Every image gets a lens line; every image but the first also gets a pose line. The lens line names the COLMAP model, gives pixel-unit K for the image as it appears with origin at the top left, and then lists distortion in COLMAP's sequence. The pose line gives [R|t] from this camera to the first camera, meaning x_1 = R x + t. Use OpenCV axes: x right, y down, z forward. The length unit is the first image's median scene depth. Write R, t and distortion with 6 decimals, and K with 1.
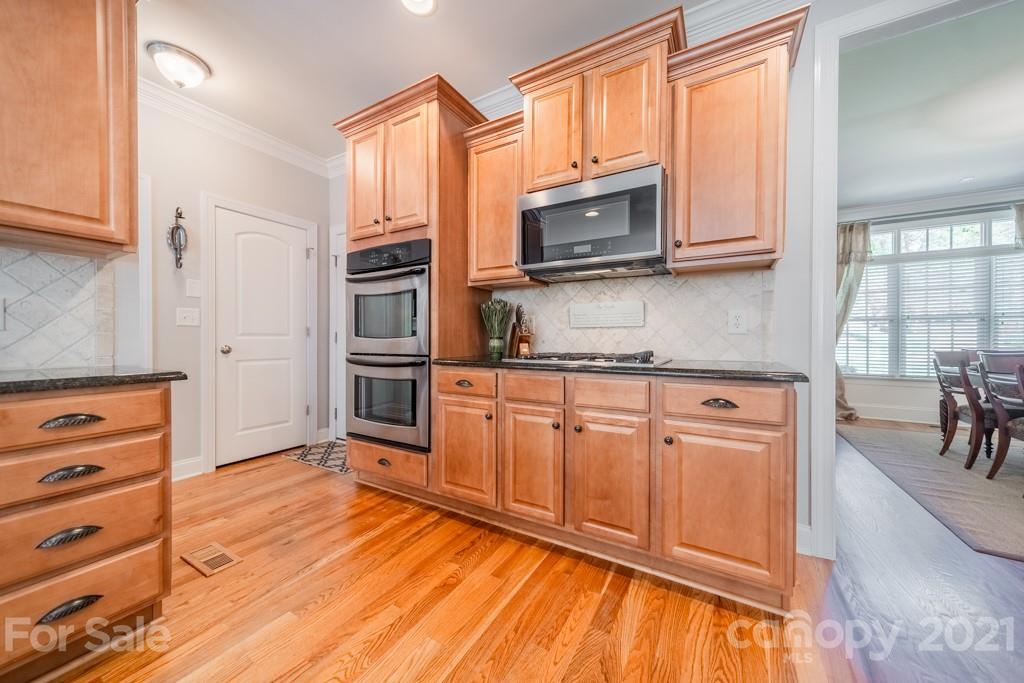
lens RADIAL K [[363.4, 0, 516.0], [0, 363.4, 342.2], [0, 0, 1]] dist [0.010235, 0.000020]
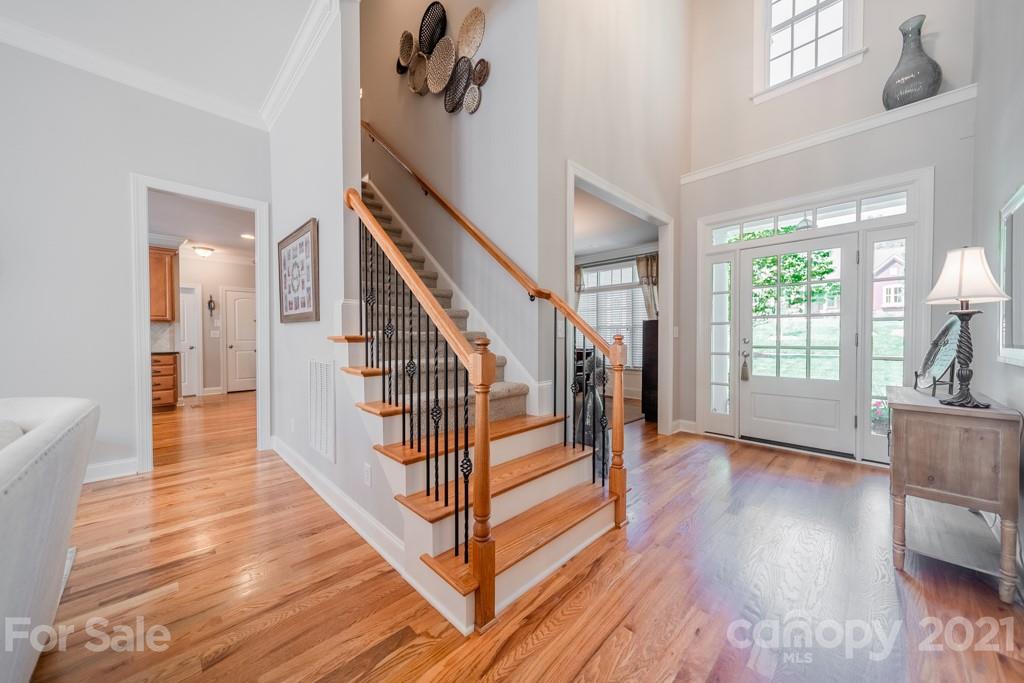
lens RADIAL K [[359.2, 0, 514.1], [0, 359.2, 343.0], [0, 0, 1]] dist [0.001051, 0.000039]
pose [[0.962599, 0.002454, -0.270918, 2.714375], [0.000522, 0.999940, 0.010913, -0.045039], [0.270928, -0.010646, 0.962541, -1.332676]]
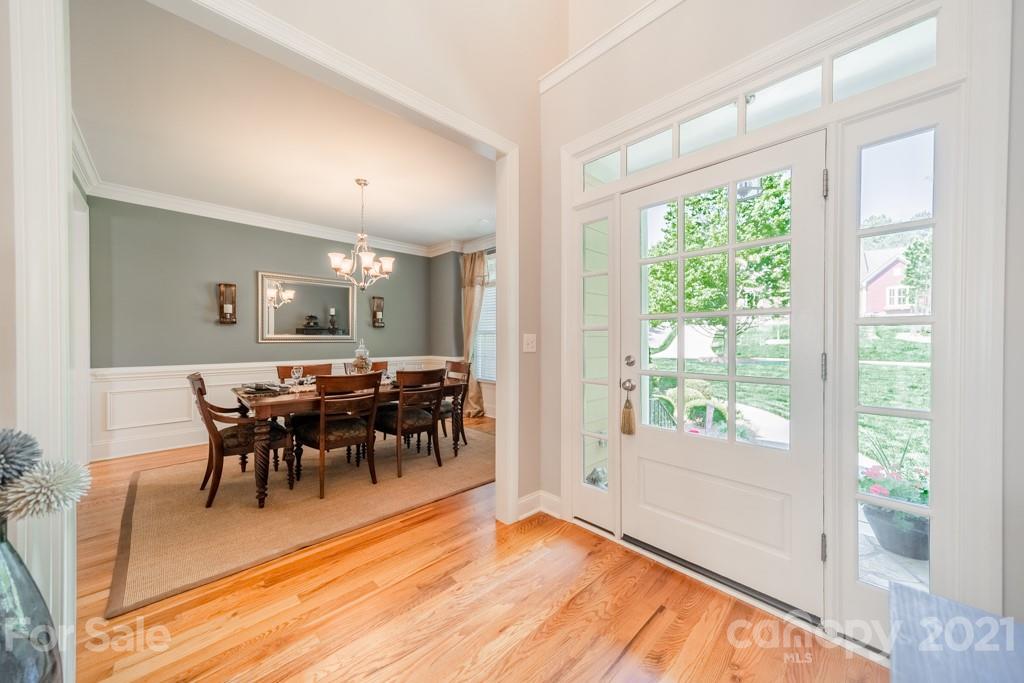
lens RADIAL K [[358.4, 0, 512.0], [0, 358.4, 341.5], [0, 0, 1]] dist [-0.001401, -0.000111]
pose [[0.959901, 0.002474, -0.280327, 3.371823], [-0.002646, 0.999996, -0.000236, -0.090315], [0.280326, 0.000969, 0.959904, -0.195147]]
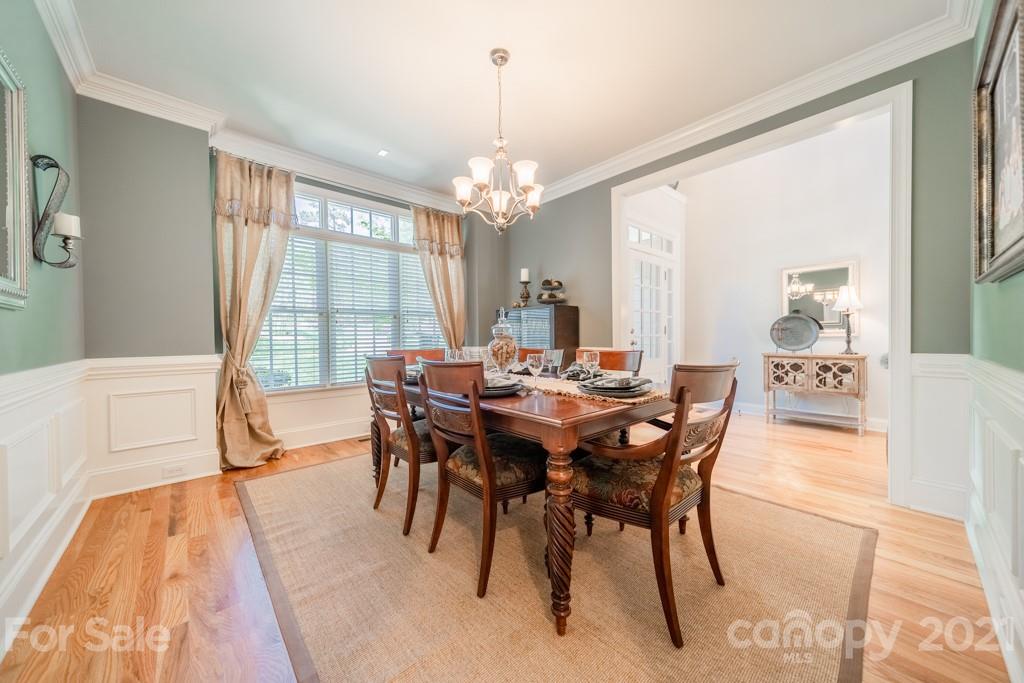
lens RADIAL K [[364.3, 0, 514.0], [0, 364.3, 339.6], [0, 0, 1]] dist [0.010387, -0.000020]
pose [[0.300117, -0.015602, 0.953775, 1.019456], [0.016064, 0.999807, 0.011300, -0.017678], [-0.953767, 0.011930, 0.300310, 0.950737]]
